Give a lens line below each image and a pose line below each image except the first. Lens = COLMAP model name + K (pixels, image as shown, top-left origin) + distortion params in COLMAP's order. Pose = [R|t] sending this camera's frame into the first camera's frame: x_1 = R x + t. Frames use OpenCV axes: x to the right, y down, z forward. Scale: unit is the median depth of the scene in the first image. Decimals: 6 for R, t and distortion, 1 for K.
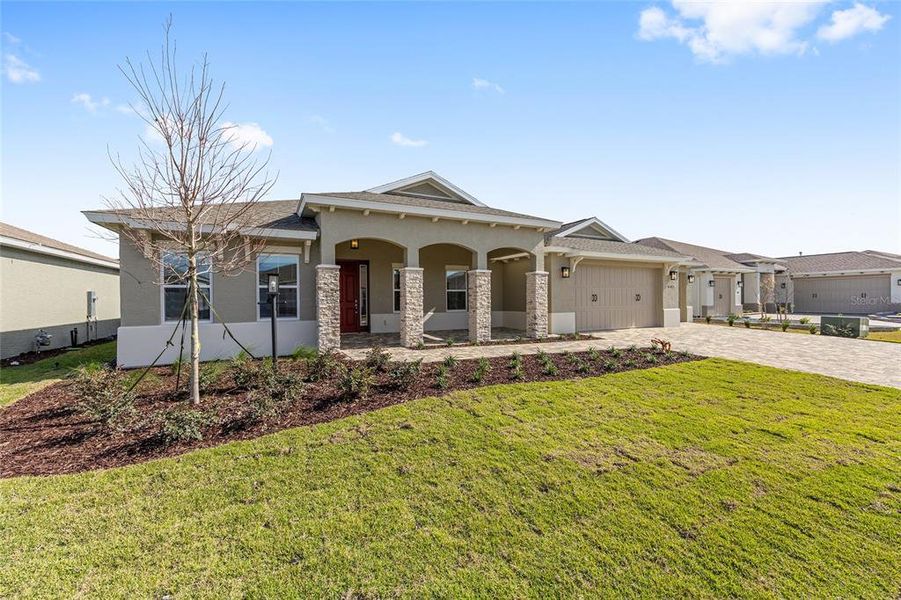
lens RADIAL K [[360.9, 0, 450.5], [0, 360.9, 301.4], [0, 0, 1]] dist [0.001196, 0.000390]
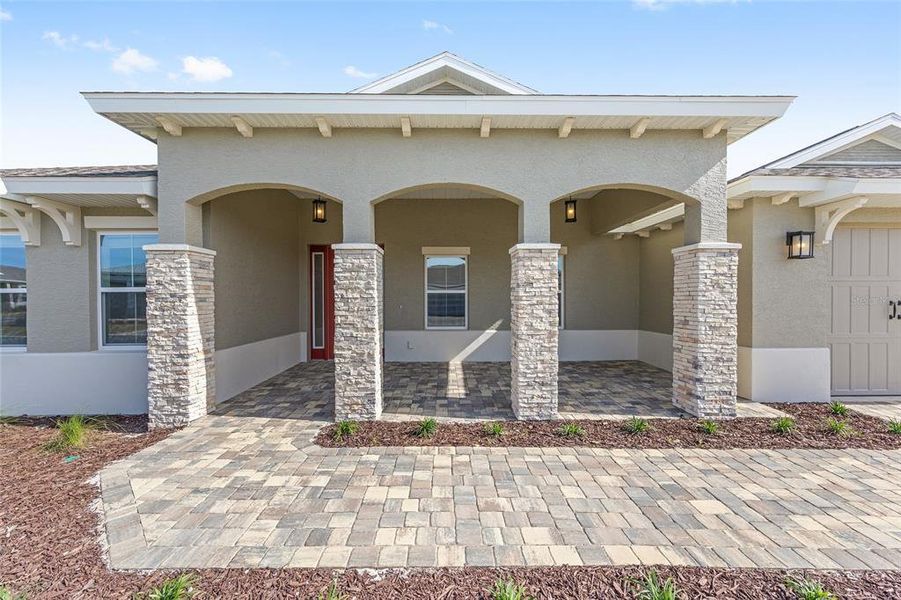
lens RADIAL K [[360.9, 0, 447.9], [0, 360.9, 302.4], [0, 0, 1]] dist [0.001196, 0.000390]
pose [[0.903169, 0.008766, -0.429196, 0.162404], [-0.005845, 0.999950, 0.008125, -0.022110], [0.429246, -0.004829, 0.903175, 0.545734]]
